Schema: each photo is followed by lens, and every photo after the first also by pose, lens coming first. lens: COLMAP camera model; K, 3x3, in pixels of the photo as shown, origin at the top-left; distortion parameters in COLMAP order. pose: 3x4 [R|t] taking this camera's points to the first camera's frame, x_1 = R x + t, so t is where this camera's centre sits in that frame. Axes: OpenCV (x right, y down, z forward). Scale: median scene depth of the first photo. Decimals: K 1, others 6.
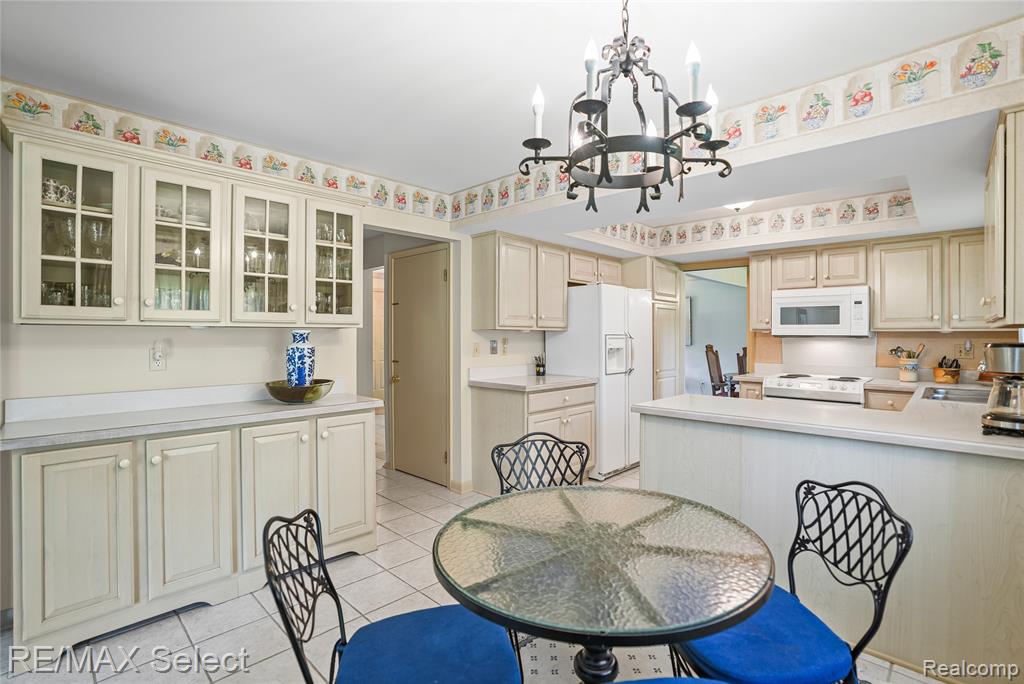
lens RADIAL K [[479.4, 0, 525.0], [0, 479.4, 339.5], [0, 0, 1]] dist [-0.059246, 0.021729]
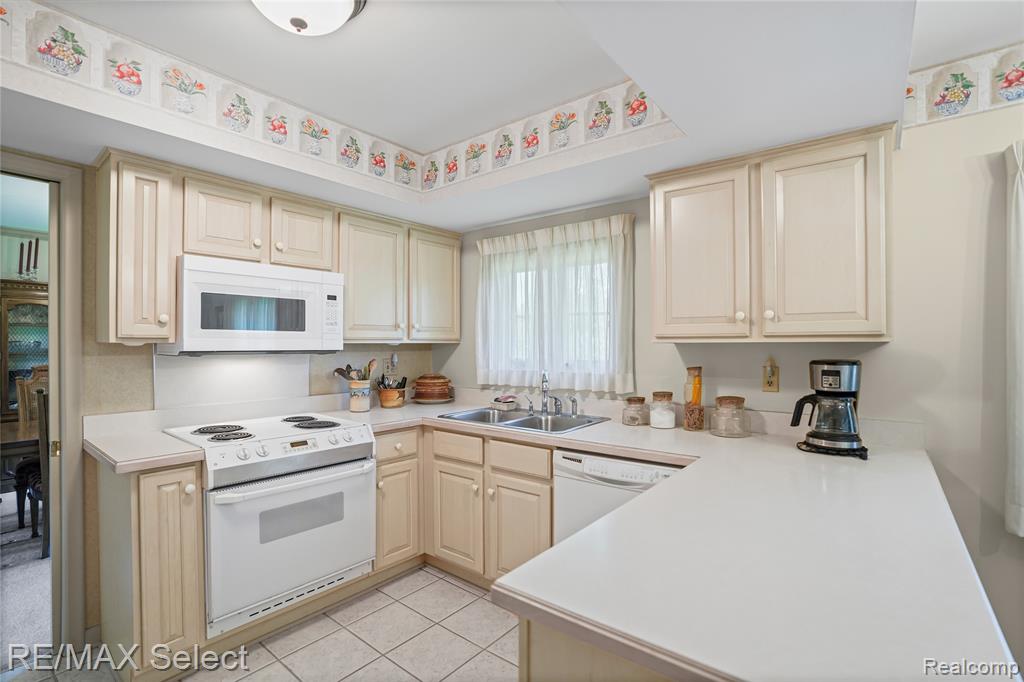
lens RADIAL K [[479.4, 0, 512.8], [0, 479.4, 345.4], [0, 0, 1]] dist [-0.059246, 0.021729]
pose [[-0.091154, -0.007630, 0.995808, 0.051135], [0.008198, 0.999931, 0.008412, -0.017942], [-0.995803, 0.008930, -0.091085, 0.798936]]
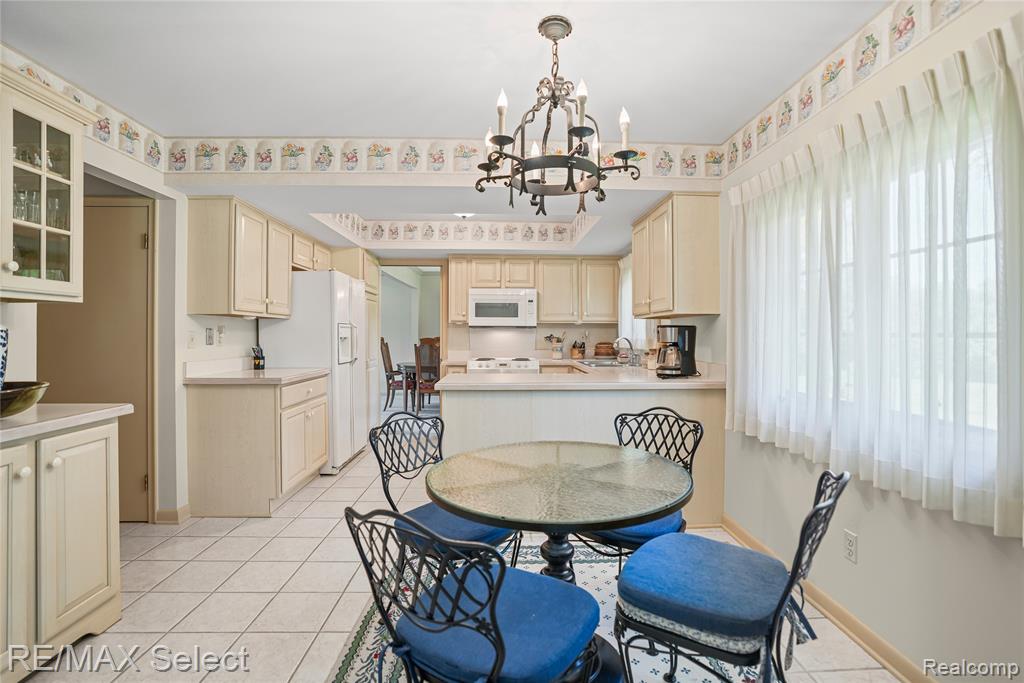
lens RADIAL K [[479.4, 0, 515.3], [0, 479.4, 335.3], [0, 0, 1]] dist [-0.059246, 0.021729]
pose [[0.703807, -0.003045, 0.710385, -0.283448], [0.006587, 0.999976, -0.002240, 0.020714], [-0.710361, 0.006255, 0.703810, 0.067998]]
